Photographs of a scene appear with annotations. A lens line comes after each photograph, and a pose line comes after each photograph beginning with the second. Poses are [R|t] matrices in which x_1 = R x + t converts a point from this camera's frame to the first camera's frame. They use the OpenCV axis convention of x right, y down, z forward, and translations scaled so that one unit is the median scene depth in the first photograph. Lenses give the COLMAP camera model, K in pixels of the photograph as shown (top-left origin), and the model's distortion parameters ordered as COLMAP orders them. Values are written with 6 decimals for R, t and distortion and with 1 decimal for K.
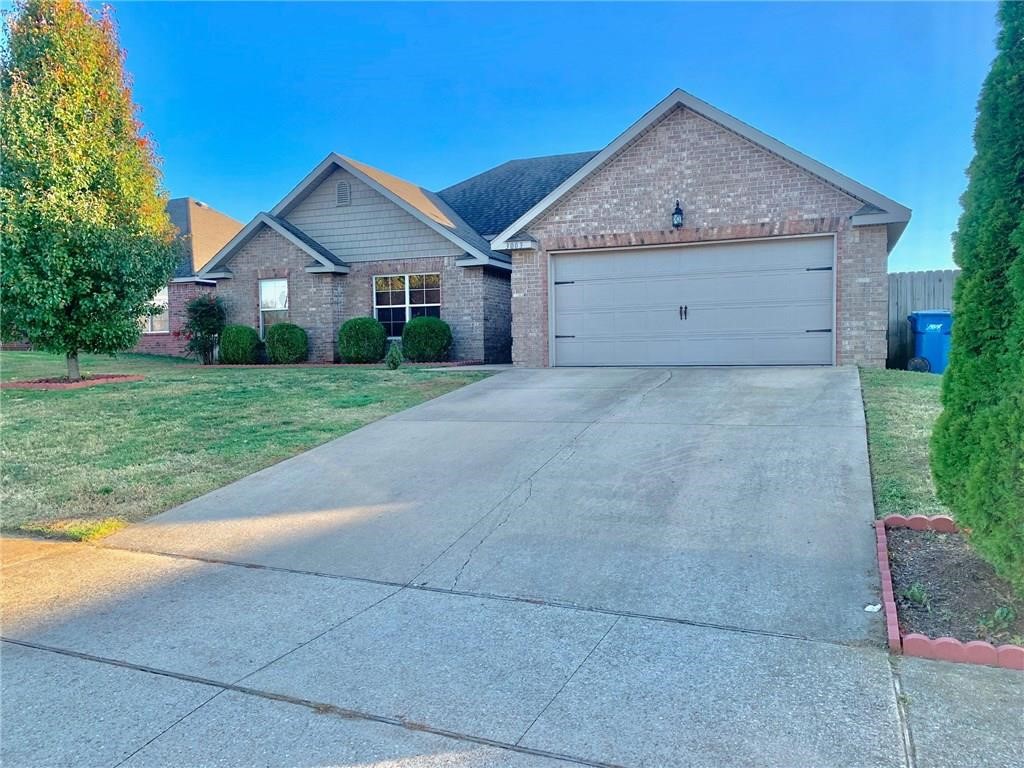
lens RADIAL K [[787.7, 0, 512.0], [0, 787.7, 384.0], [0, 0, 1]] dist [0.147997, -0.386419]
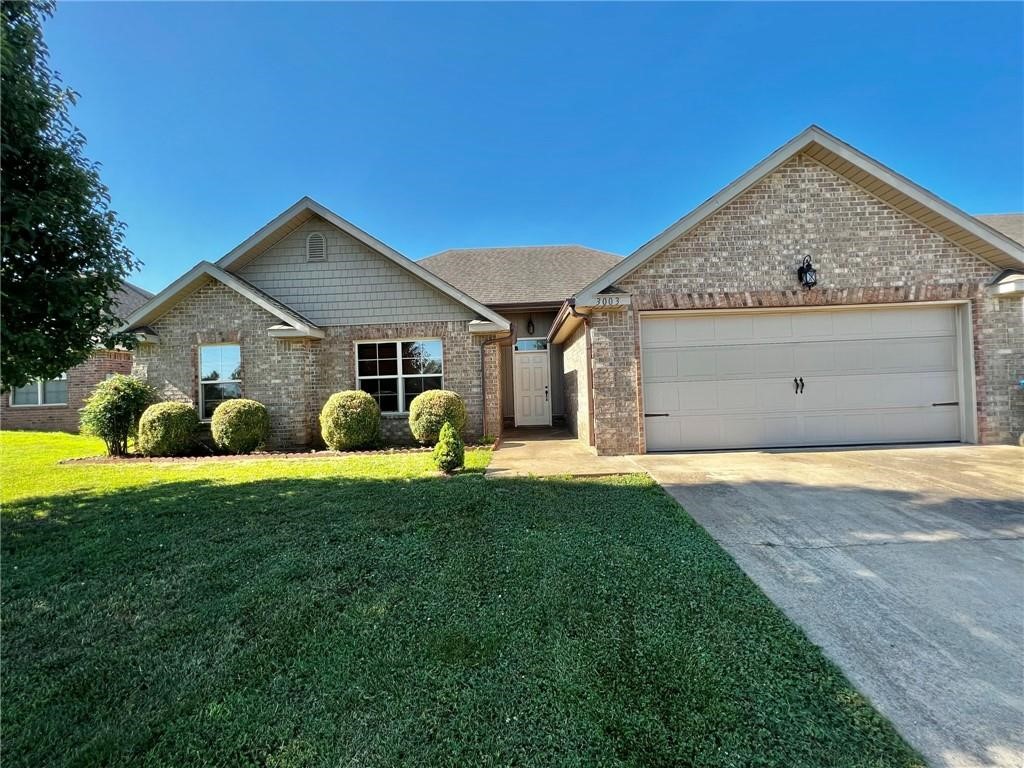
lens RADIAL K [[432.8, 0, 512.0], [0, 432.8, 384.0], [0, 0, 1]] dist [-0.001216, 0.000193]
pose [[0.934069, -0.011691, 0.356901, -0.248830], [0.035777, 0.997499, -0.060959, -0.075309], [-0.355295, 0.069709, 0.932151, 0.675482]]
